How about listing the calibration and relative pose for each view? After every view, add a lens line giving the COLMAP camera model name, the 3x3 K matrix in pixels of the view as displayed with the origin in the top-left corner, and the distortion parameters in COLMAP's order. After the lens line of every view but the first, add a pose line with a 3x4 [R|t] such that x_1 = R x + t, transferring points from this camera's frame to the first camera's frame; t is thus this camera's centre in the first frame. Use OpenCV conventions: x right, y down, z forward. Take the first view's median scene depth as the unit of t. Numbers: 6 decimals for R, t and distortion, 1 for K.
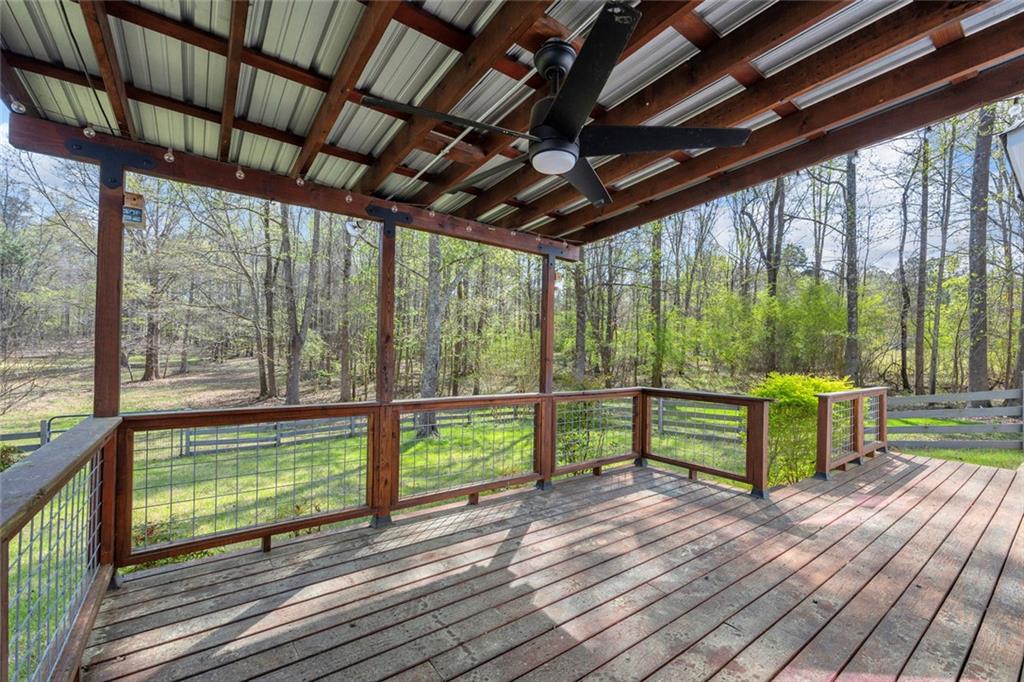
lens RADIAL K [[425.9, 0, 512.8], [0, 425.9, 349.3], [0, 0, 1]] dist [0.000266, -0.000094]
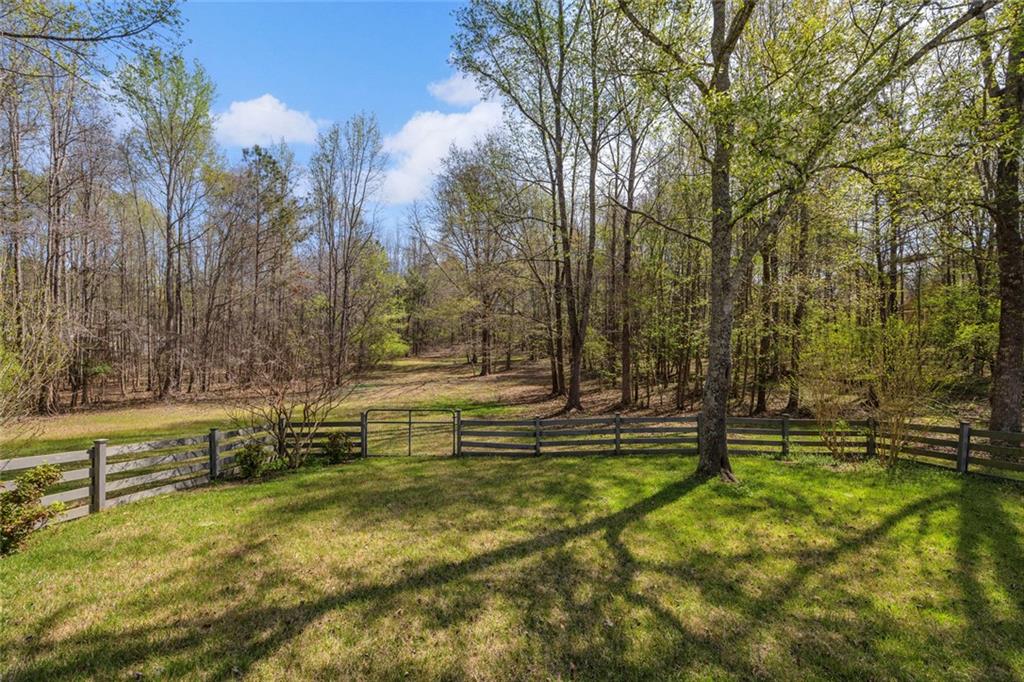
lens RADIAL K [[419.4, 0, 512.1], [0, 419.4, 351.2], [0, 0, 1]] dist [0.000986, 0.000187]
pose [[0.783742, -0.012247, -0.620966, -0.021902], [0.016724, 0.999859, 0.001388, 0.000964], [0.620861, -0.011473, 0.783836, 0.173839]]
